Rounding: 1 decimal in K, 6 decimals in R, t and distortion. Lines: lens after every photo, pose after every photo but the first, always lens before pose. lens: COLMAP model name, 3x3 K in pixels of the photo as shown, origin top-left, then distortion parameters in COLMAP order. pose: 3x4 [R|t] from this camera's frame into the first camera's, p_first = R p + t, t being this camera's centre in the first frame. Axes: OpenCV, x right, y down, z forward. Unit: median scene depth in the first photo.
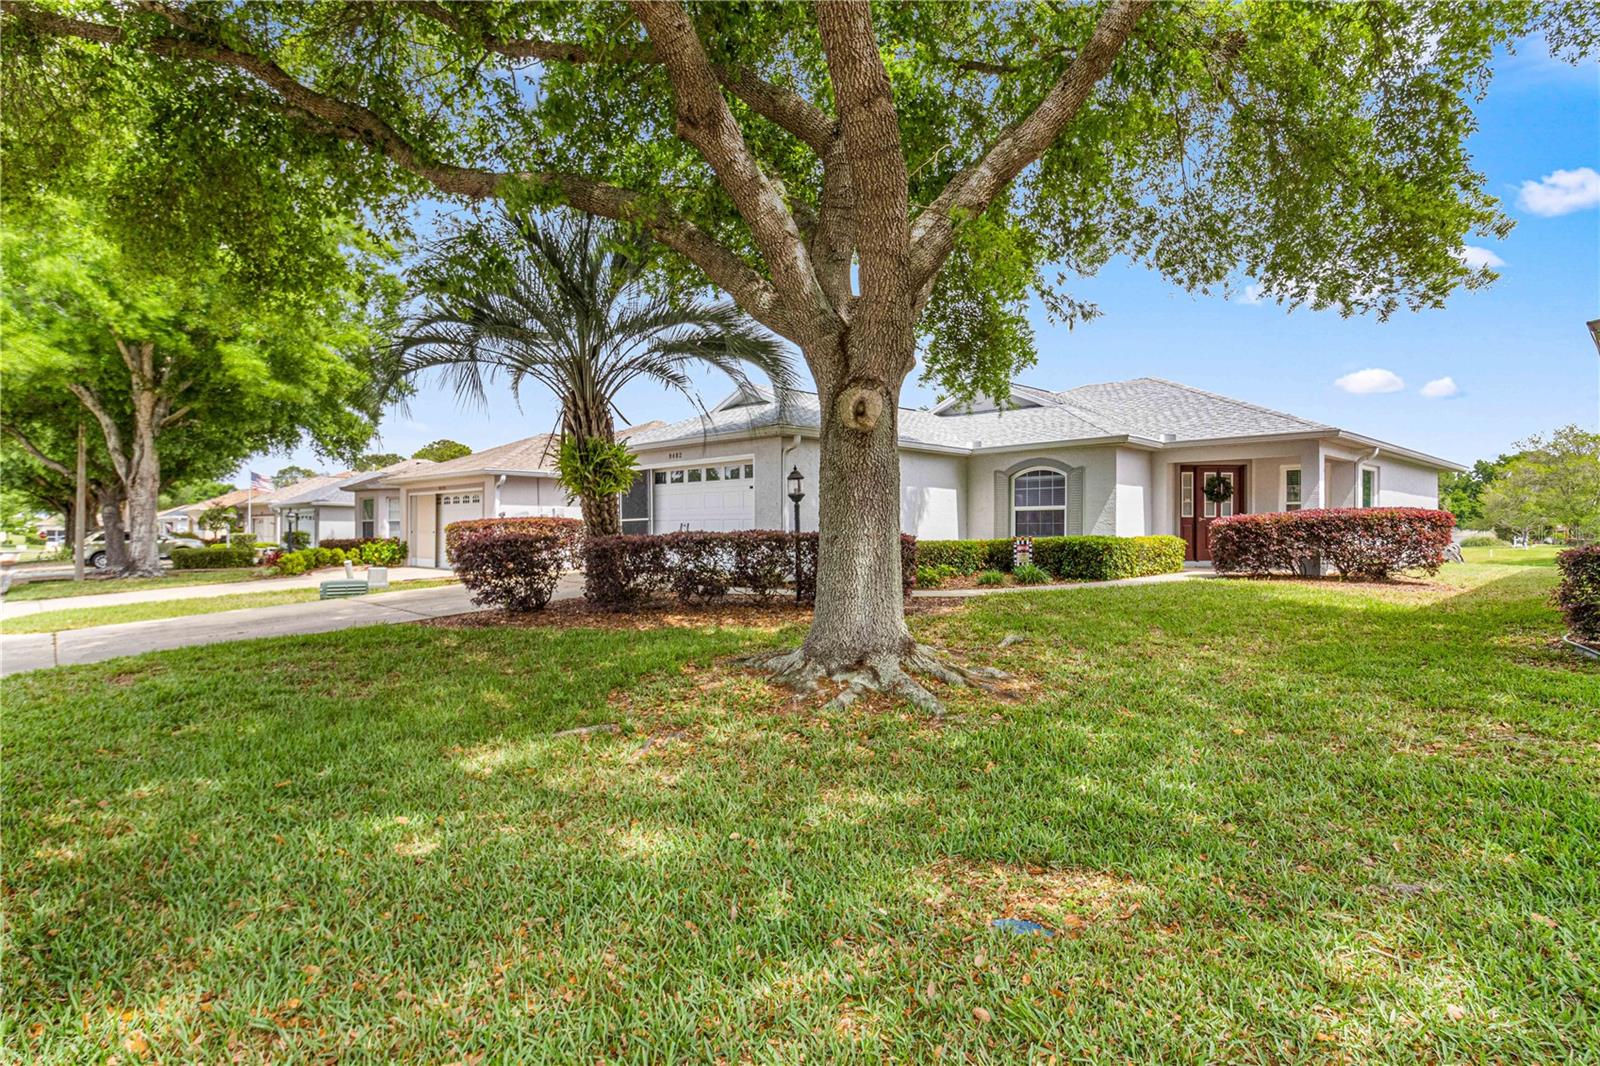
lens RADIAL K [[828.3, 0, 810.2], [0, 828.3, 537.1], [0, 0, 1]] dist [0.001529, 0.000227]
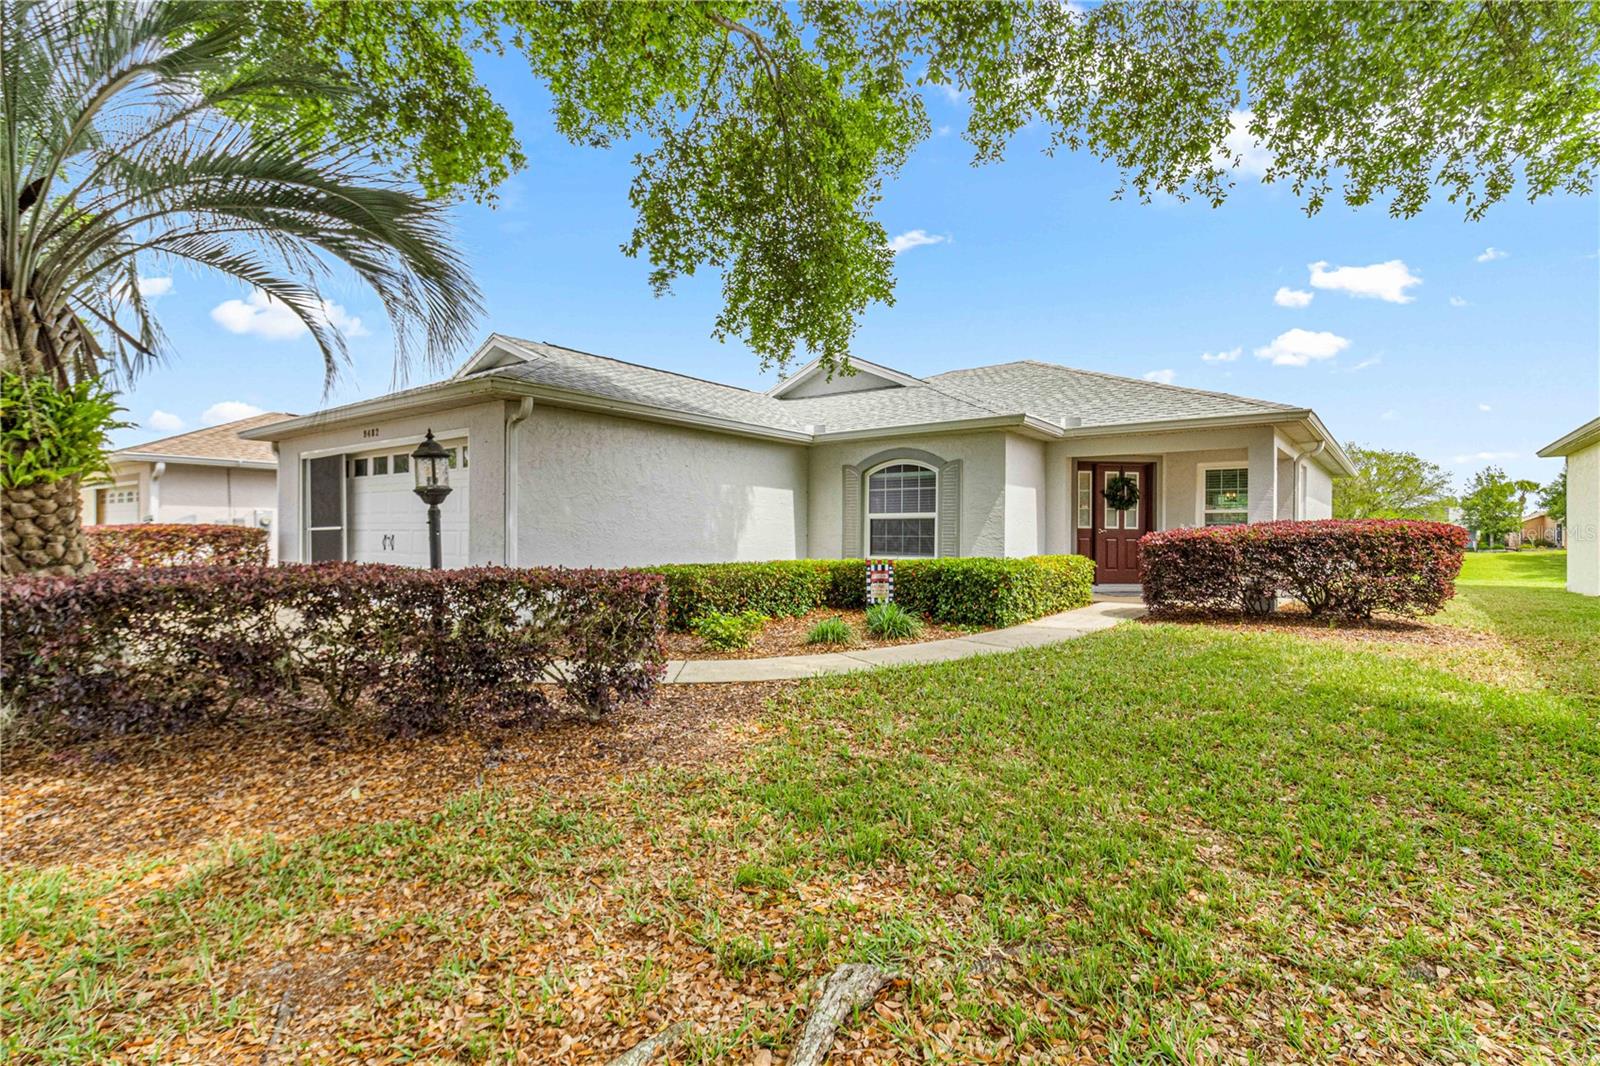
lens RADIAL K [[785.2, 0, 800.0], [0, 785.2, 533.0], [0, 0, 1]] dist [-0.005112, -0.000512]
pose [[0.988902, 0.003588, 0.148525, 0.089003], [-0.002641, 0.999975, -0.006578, -0.015688], [-0.148545, 0.006113, 0.988887, 0.344159]]
